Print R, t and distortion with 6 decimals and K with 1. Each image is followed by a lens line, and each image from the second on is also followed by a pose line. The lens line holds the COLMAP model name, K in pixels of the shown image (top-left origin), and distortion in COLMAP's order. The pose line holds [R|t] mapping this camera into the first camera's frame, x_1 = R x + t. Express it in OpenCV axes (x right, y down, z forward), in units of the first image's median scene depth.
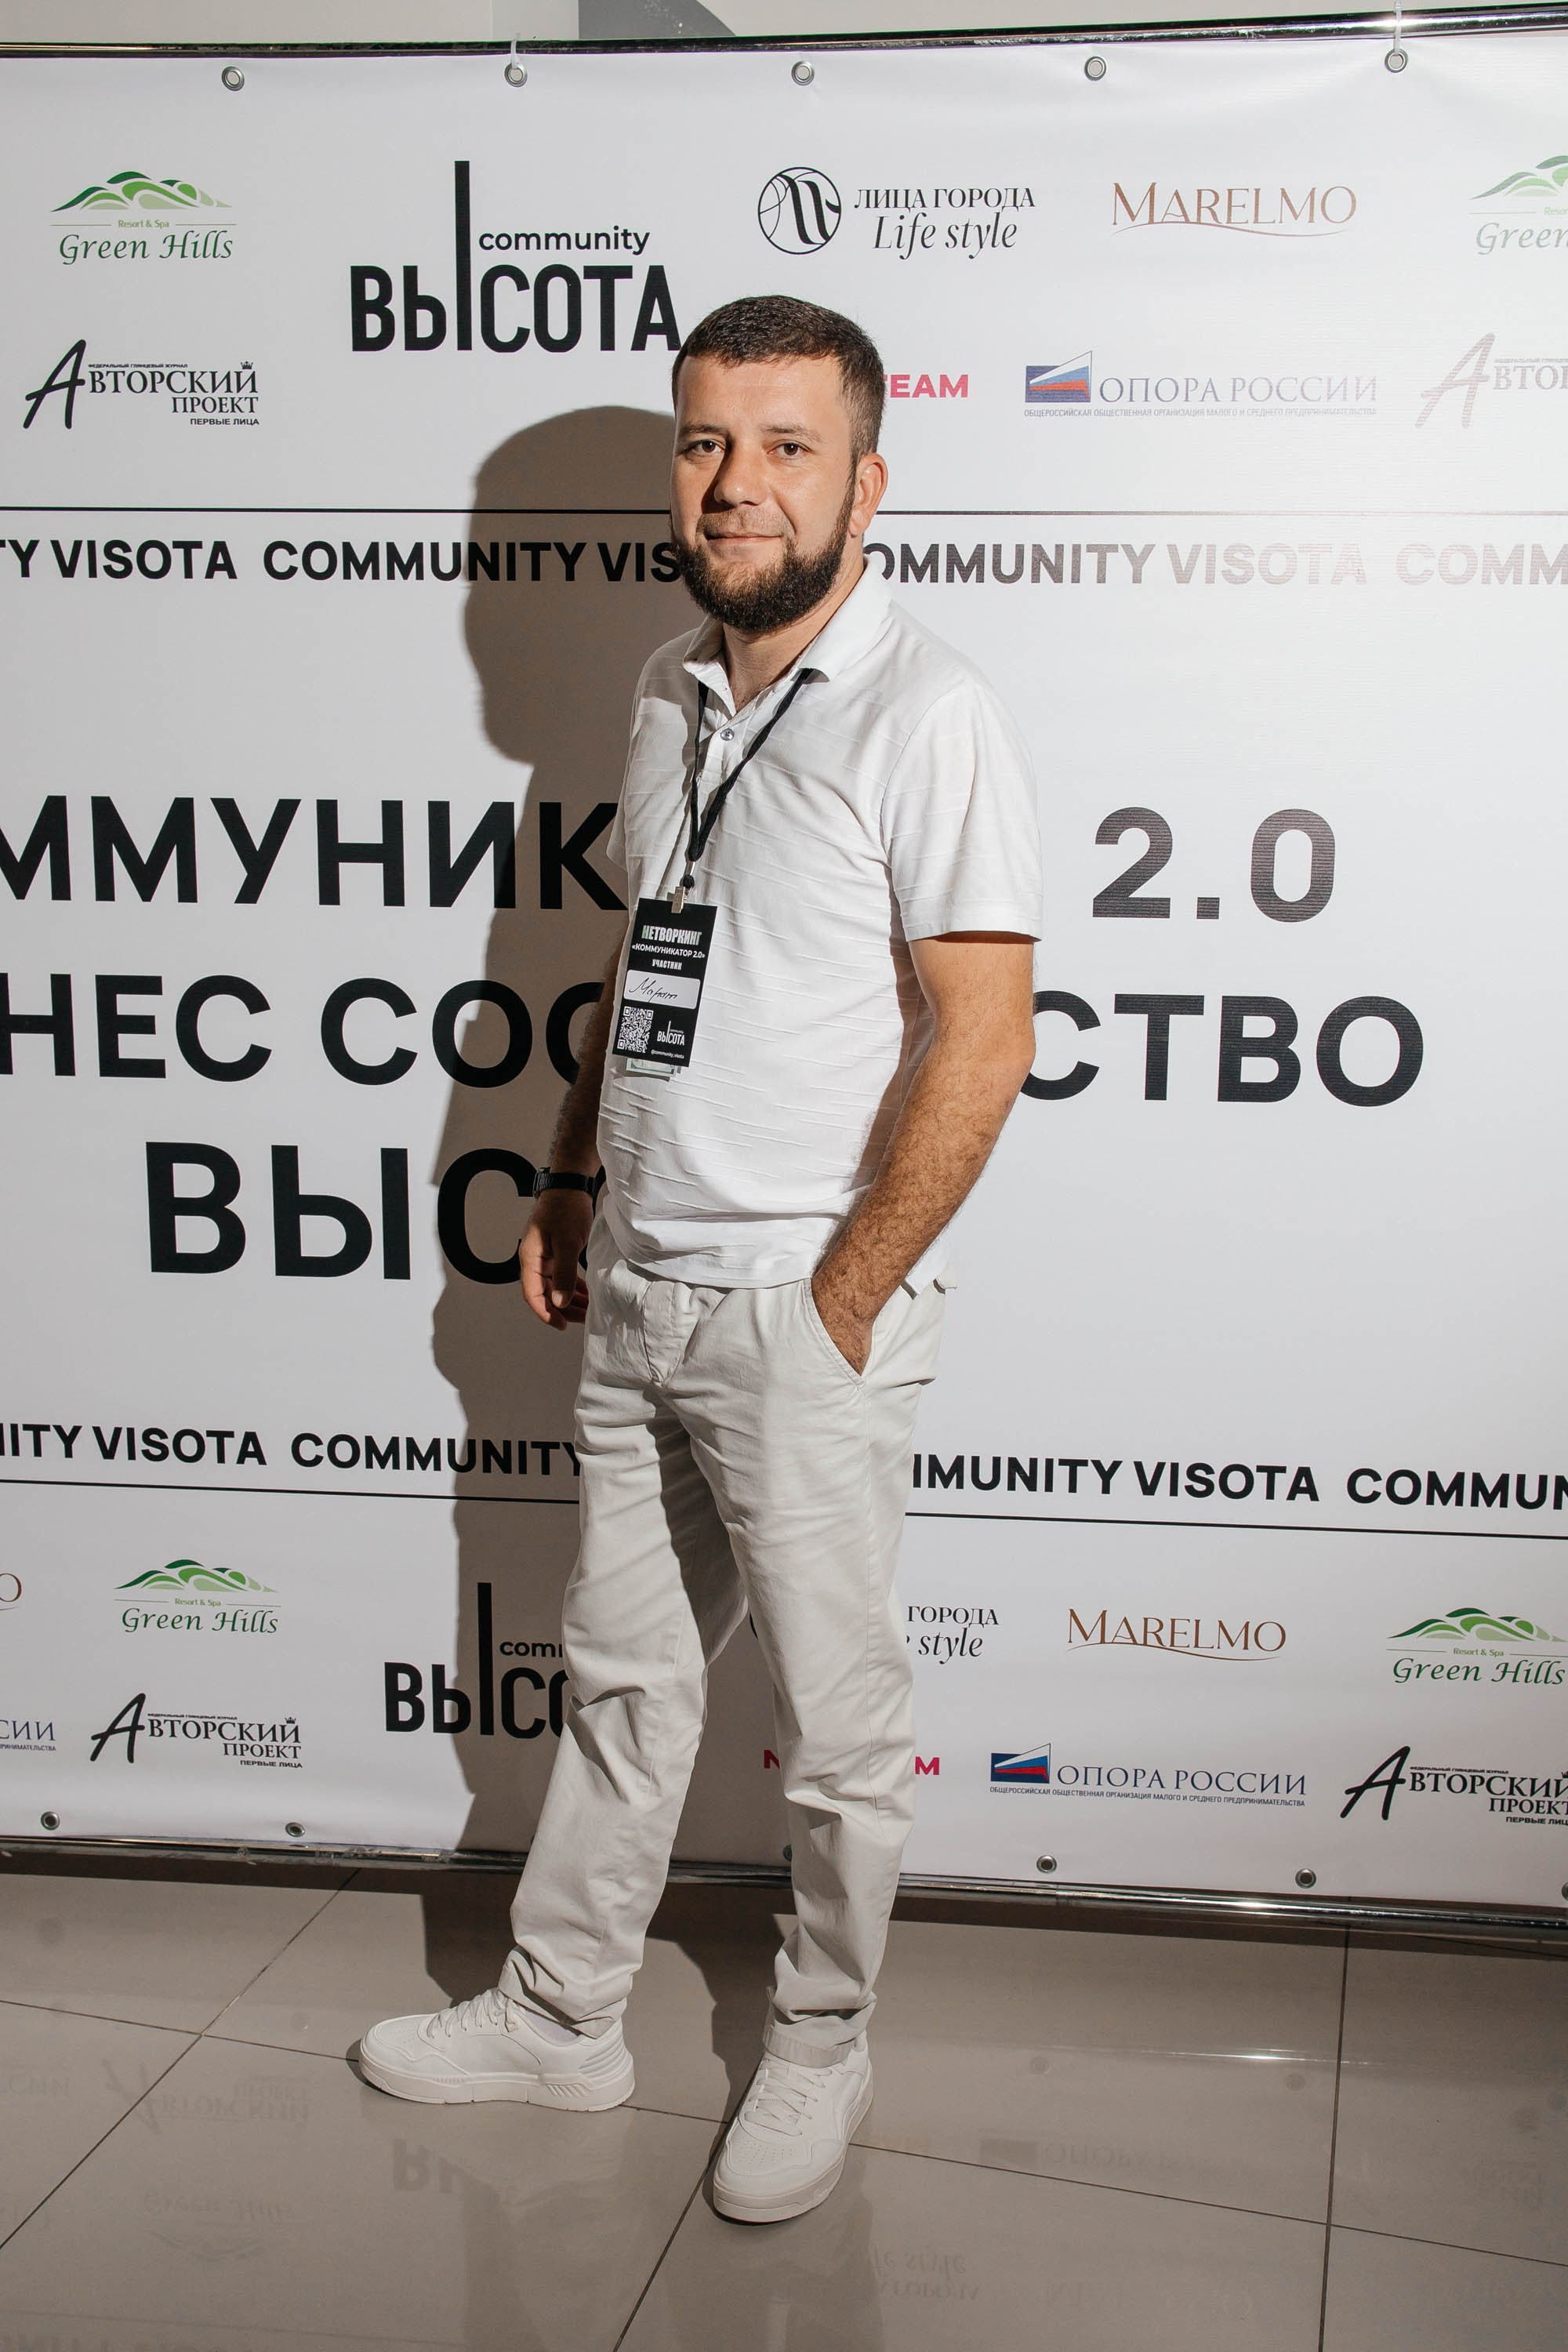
lens RADIAL K [[2232.4, 0, 713.5], [0, 2232.4, 1111.7], [0, 0, 1]] dist [0.008622, 0.000000]
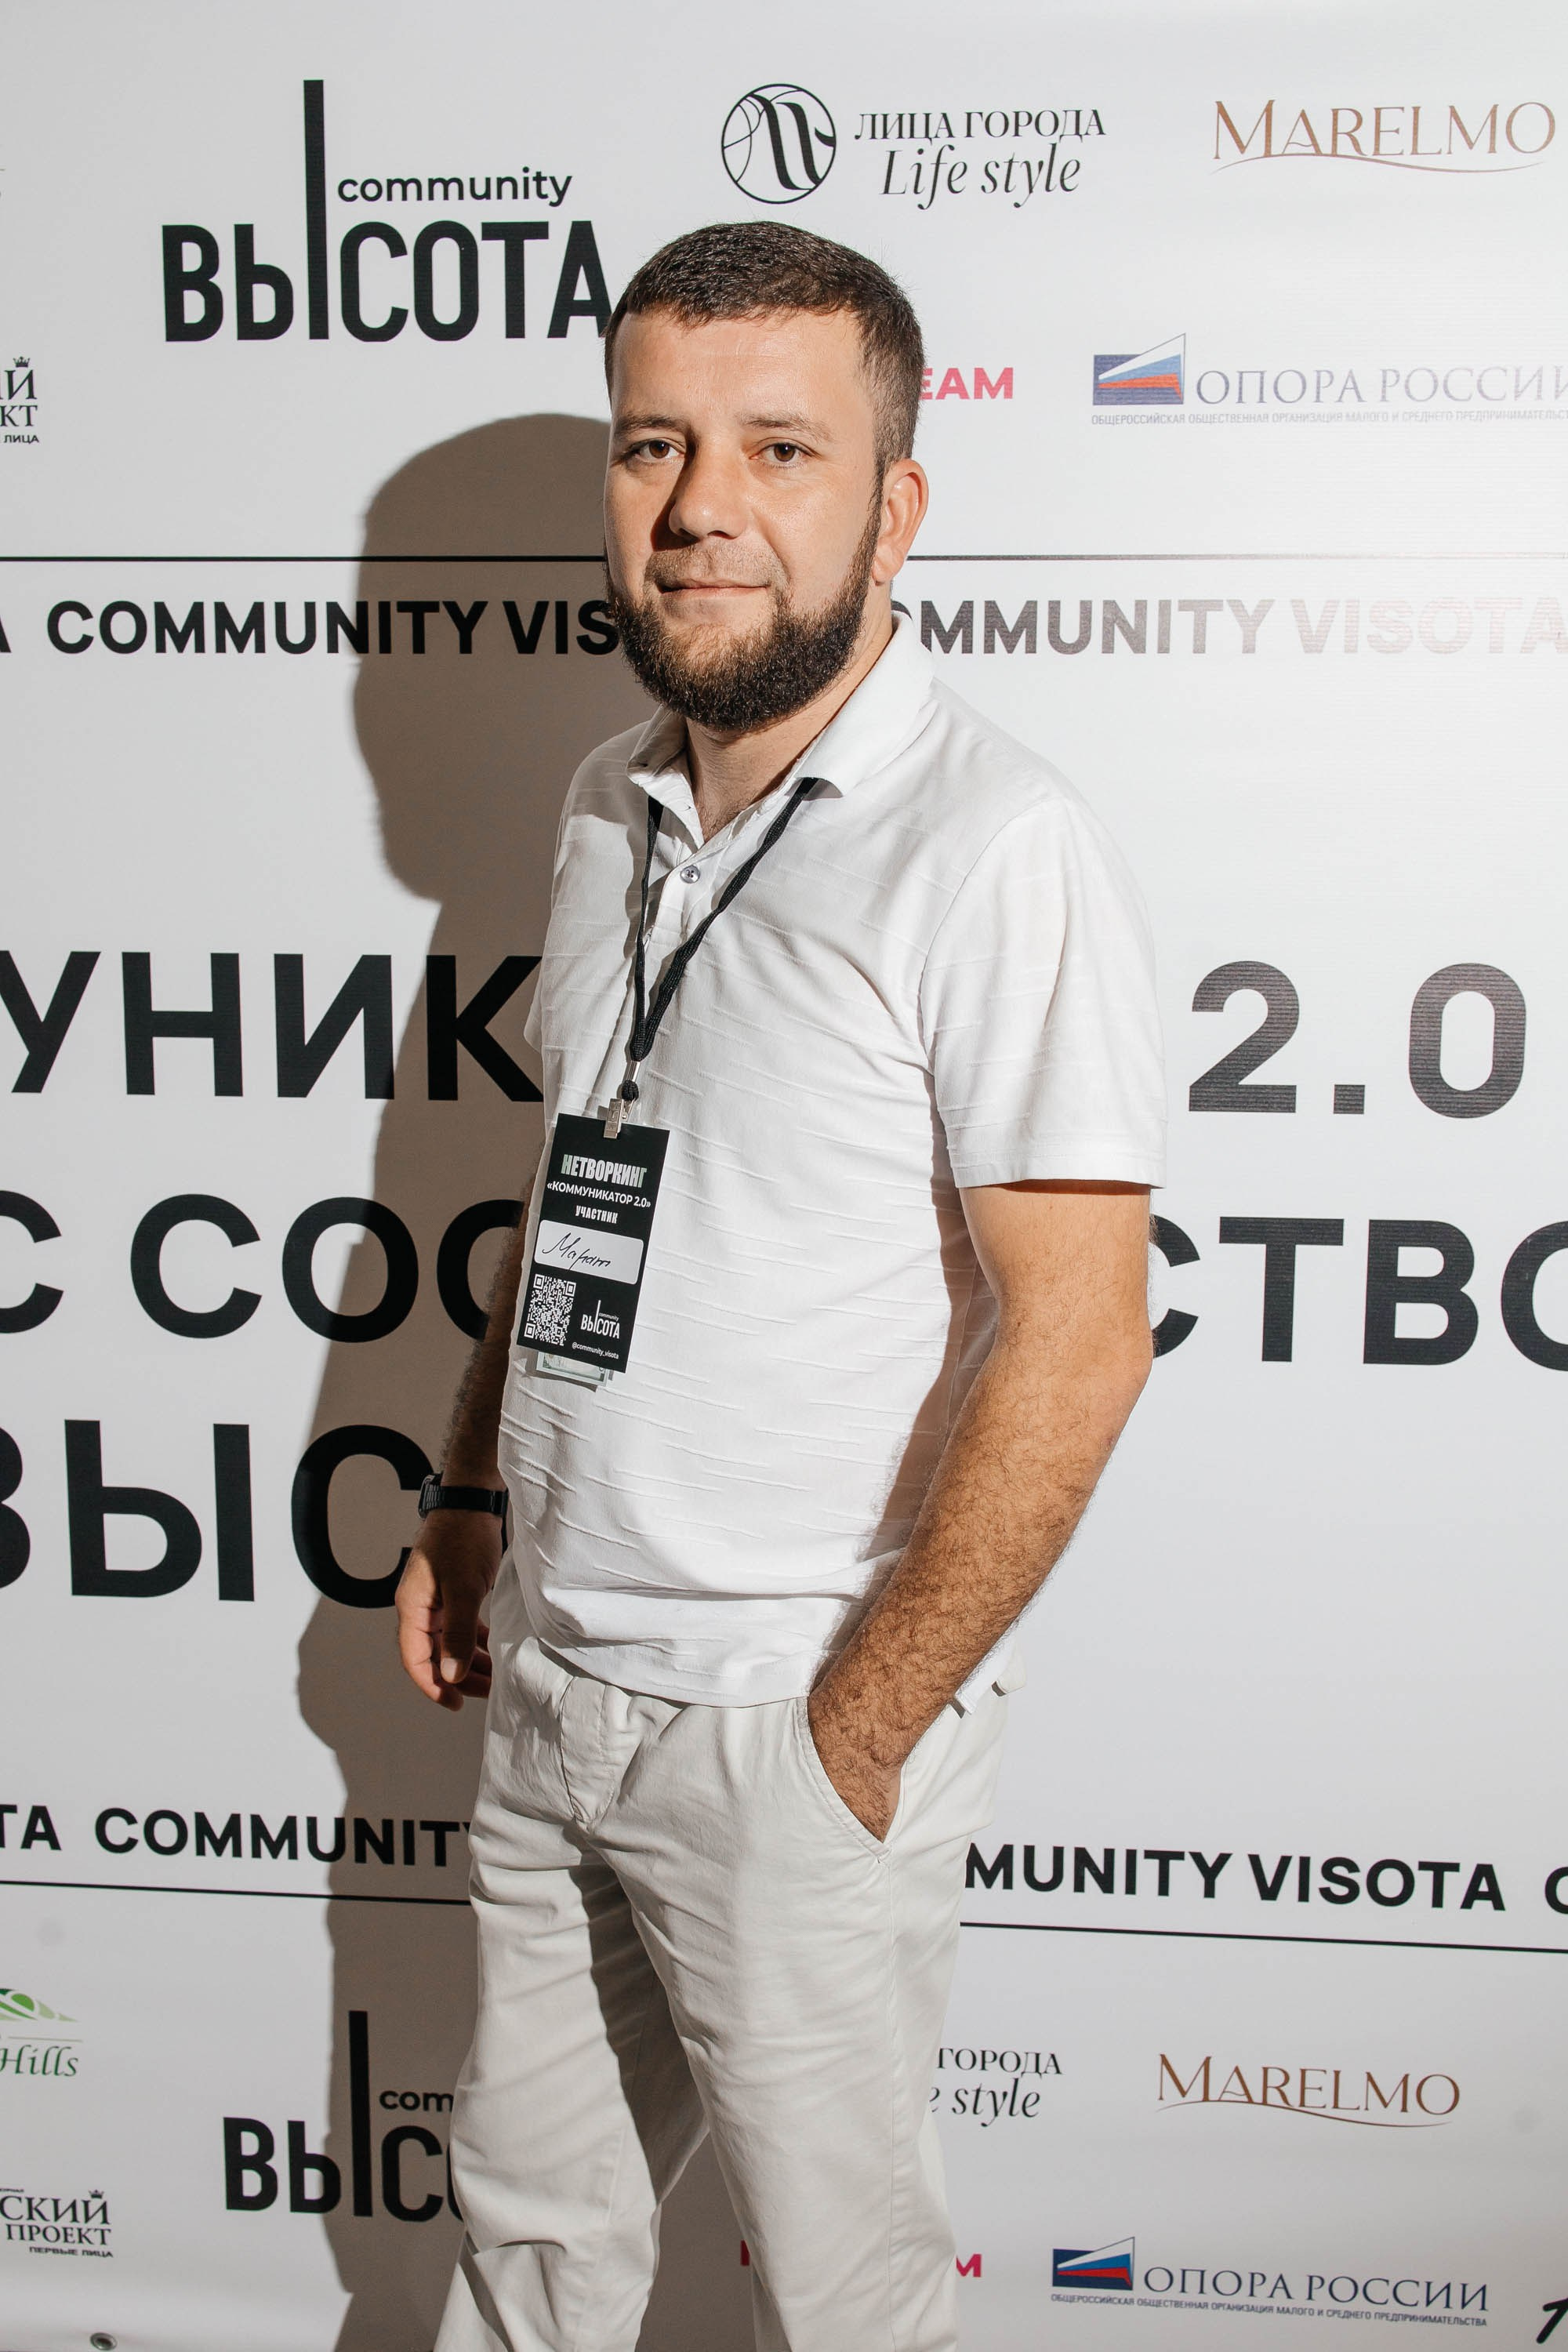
lens RADIAL K [[2232.4, 0, 705.2], [0, 2232.4, 1108.0], [0, 0, 1]] dist [0.008622, 0.000000]
pose [[0.999979, -0.003496, 0.005518, 0.009311], [0.003777, 0.998656, -0.051700, -0.052452], [-0.005330, 0.051720, 0.998647, 0.283725]]
